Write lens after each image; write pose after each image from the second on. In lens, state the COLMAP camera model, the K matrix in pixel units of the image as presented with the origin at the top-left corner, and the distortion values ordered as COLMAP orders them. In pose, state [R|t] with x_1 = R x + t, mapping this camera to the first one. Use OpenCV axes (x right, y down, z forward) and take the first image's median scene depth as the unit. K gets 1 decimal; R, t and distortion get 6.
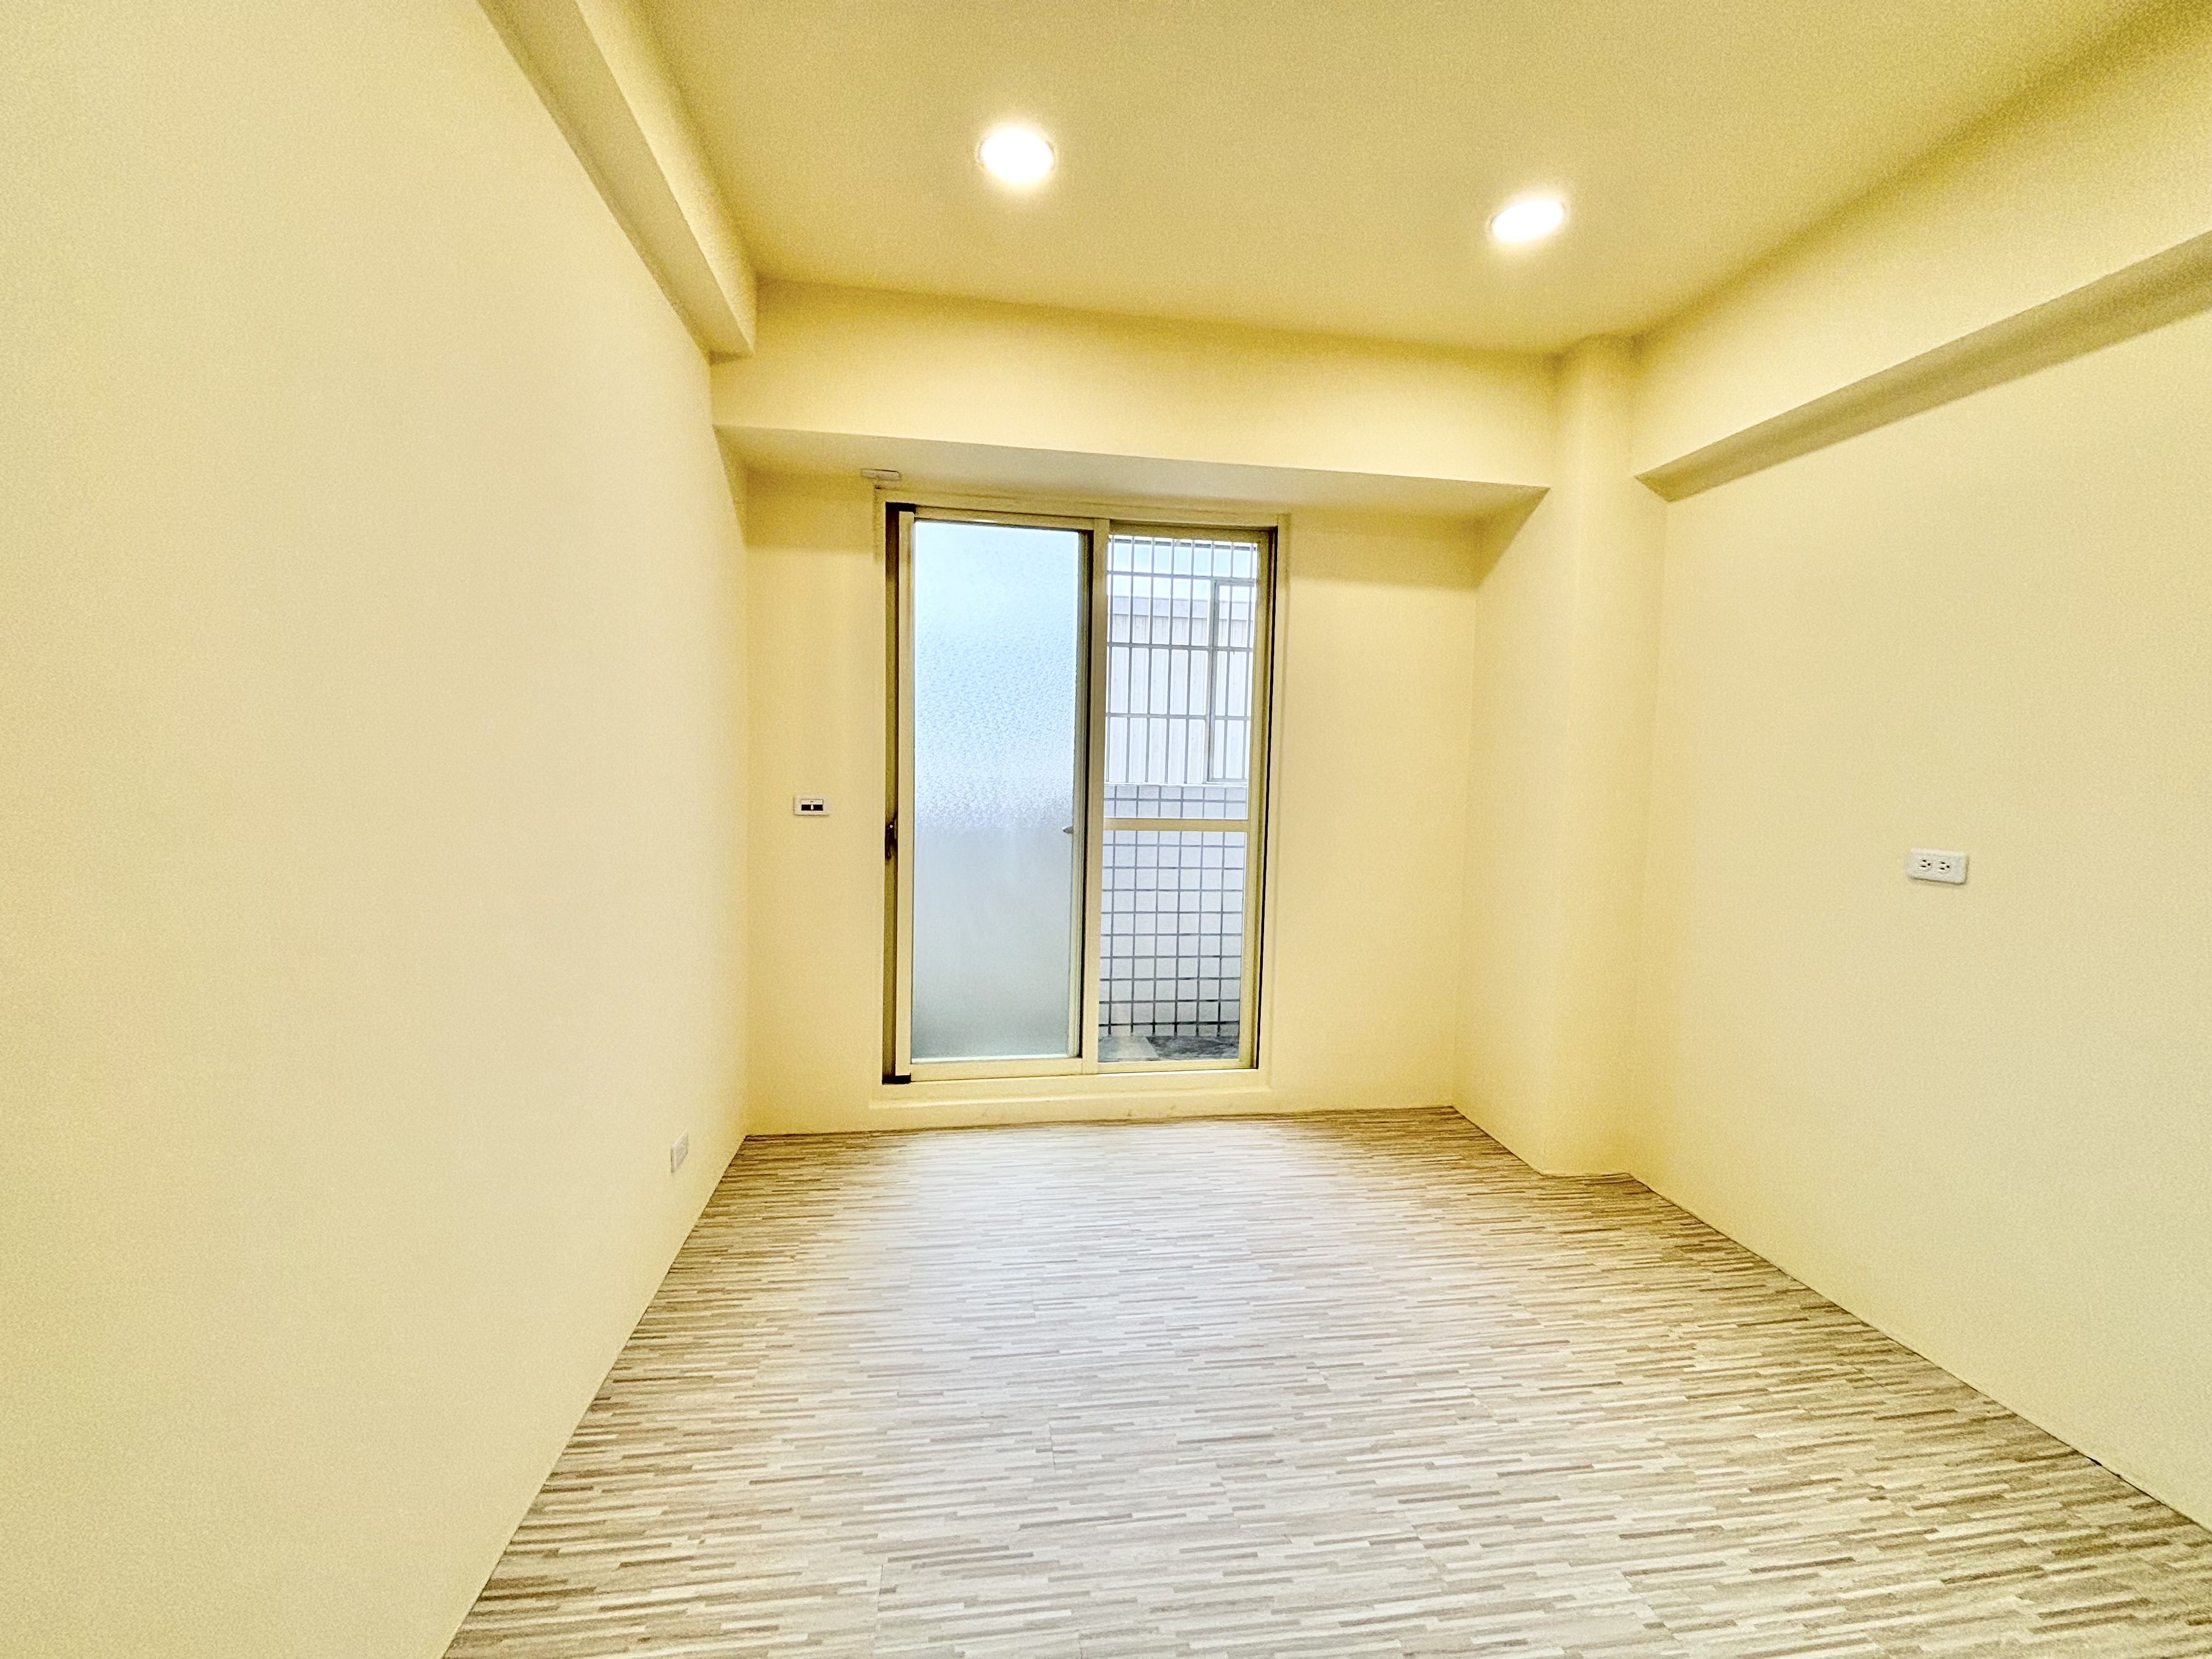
lens RADIAL K [[892.8, 0, 1104.9], [0, 892.8, 830.6], [0, 0, 1]] dist [-0.001089, 0.000881]
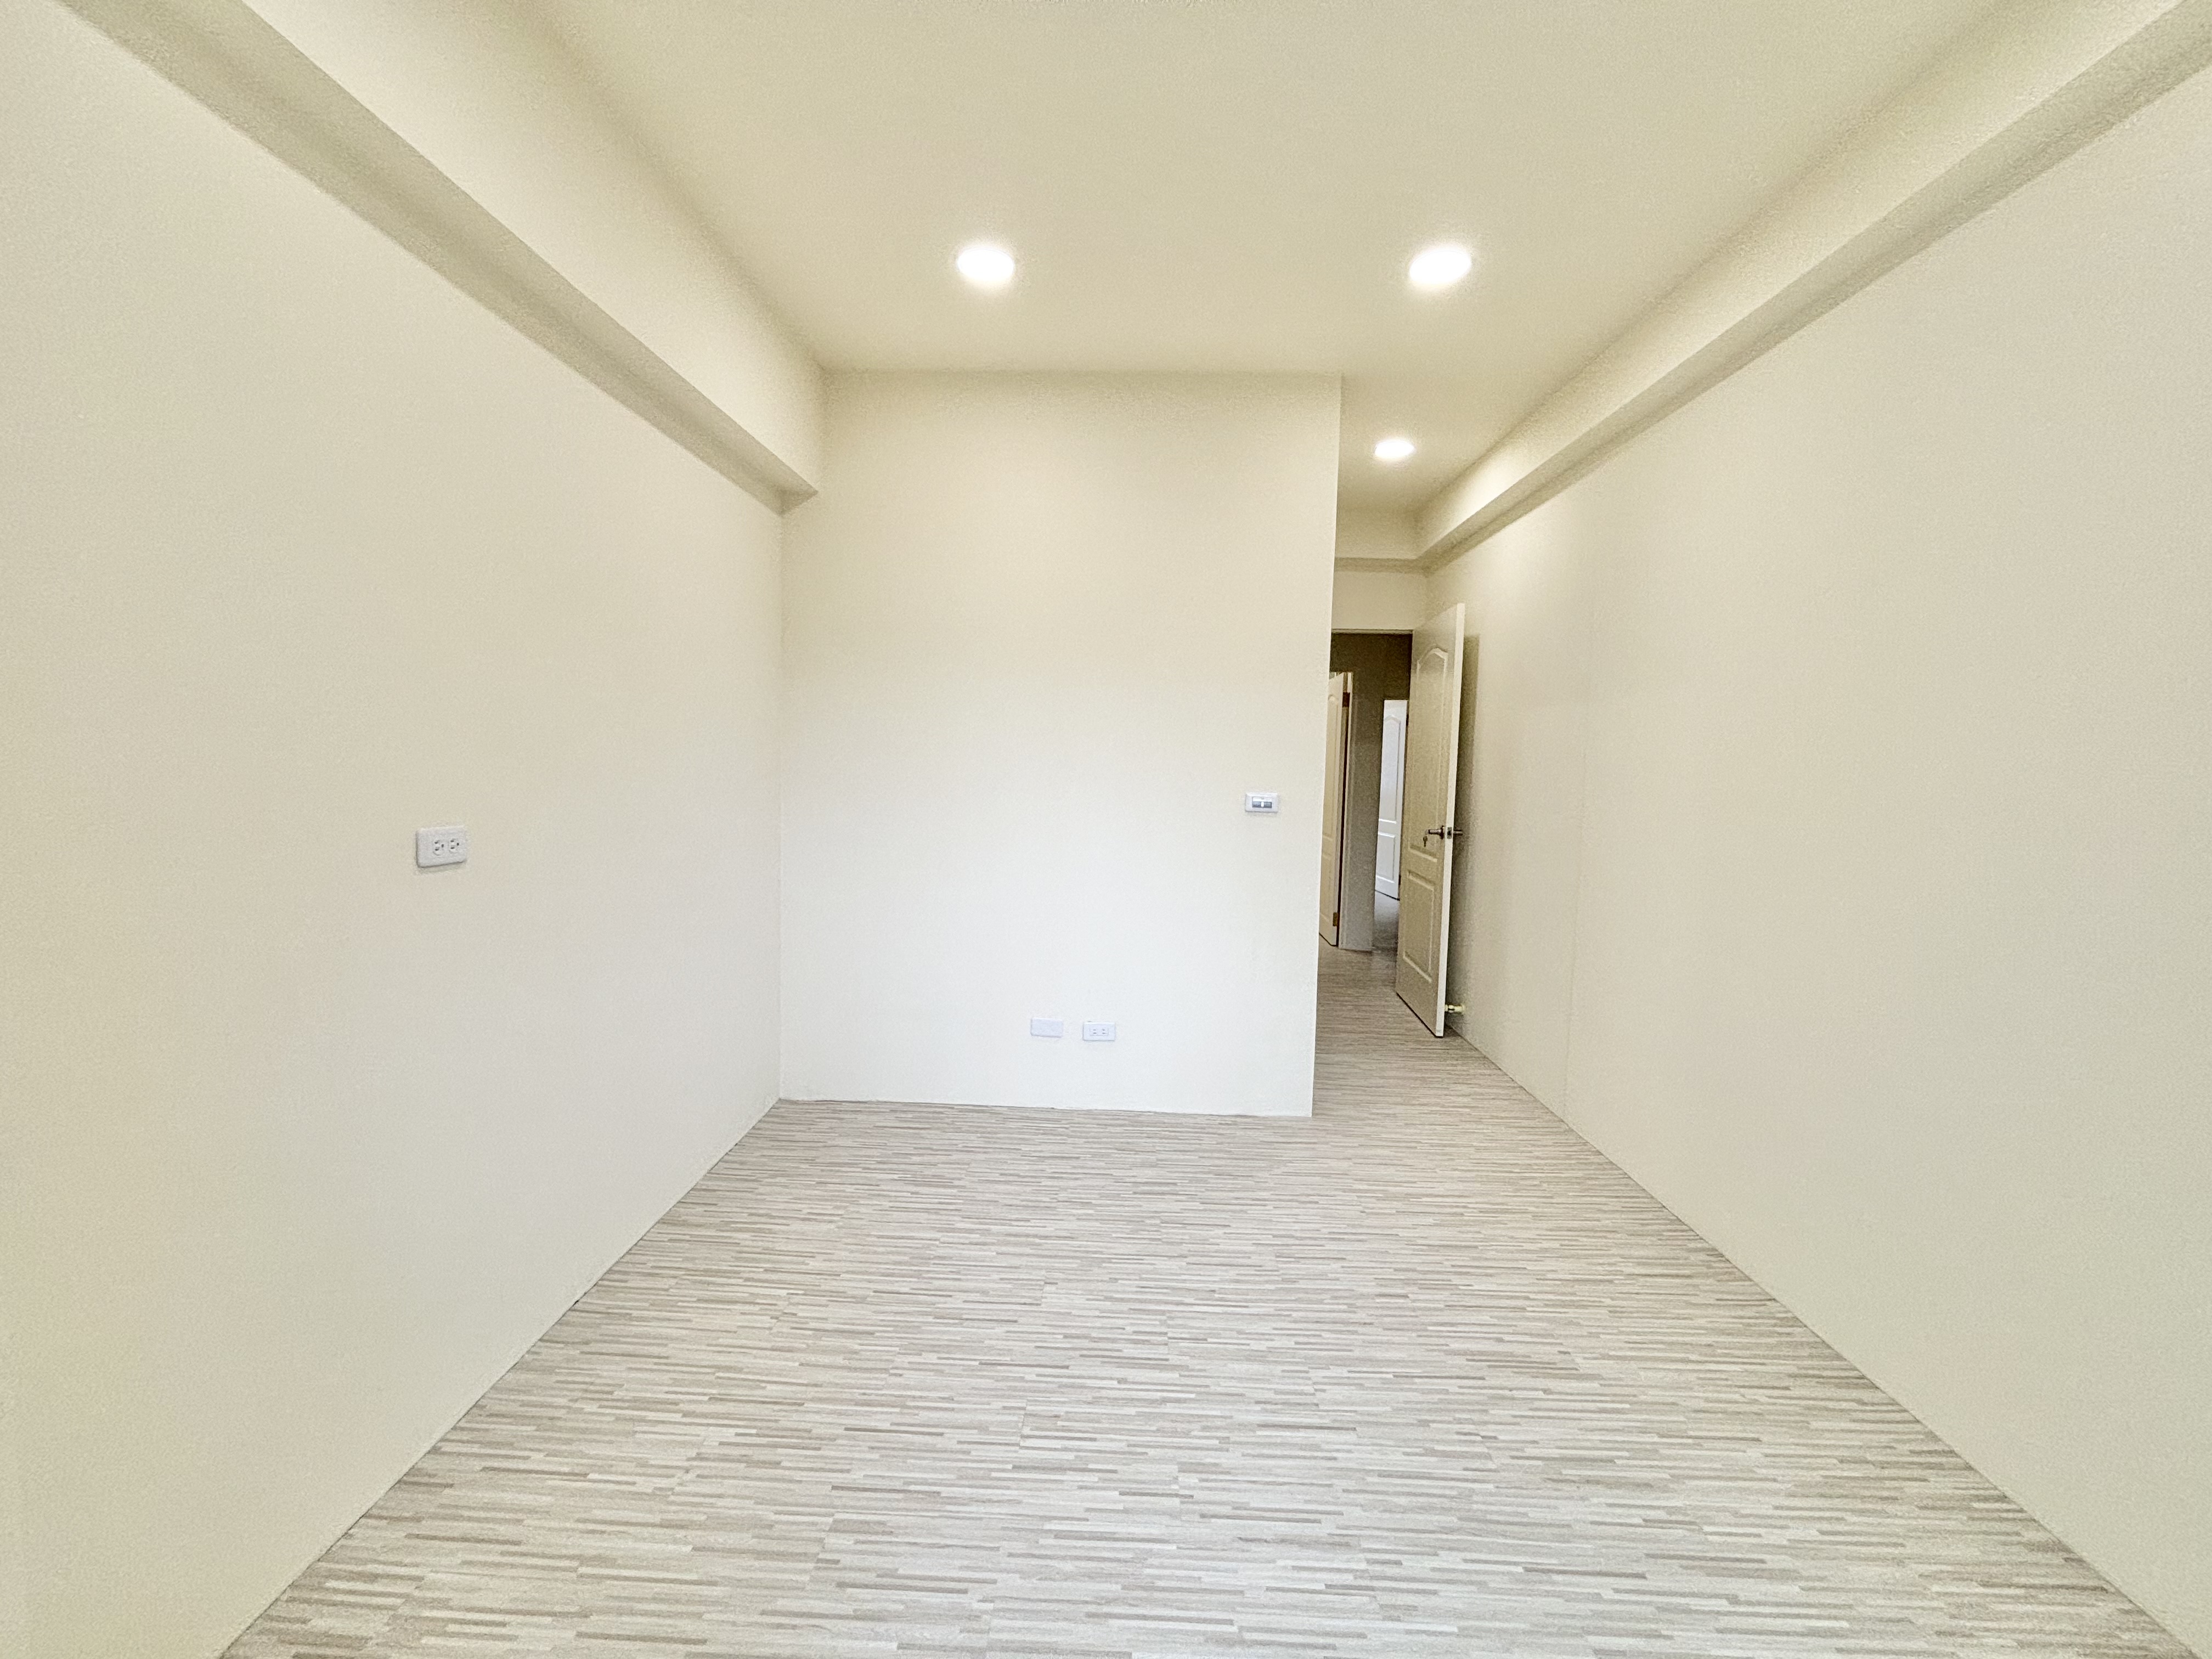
lens RADIAL K [[892.8, 0, 1108.9], [0, 892.8, 830.4], [0, 0, 1]] dist [-0.001089, 0.000881]
pose [[-0.982293, -0.059179, 0.177758, 0.216869], [-0.031842, 0.987732, 0.152879, -0.135876], [-0.184624, 0.144512, -0.972127, 1.929512]]
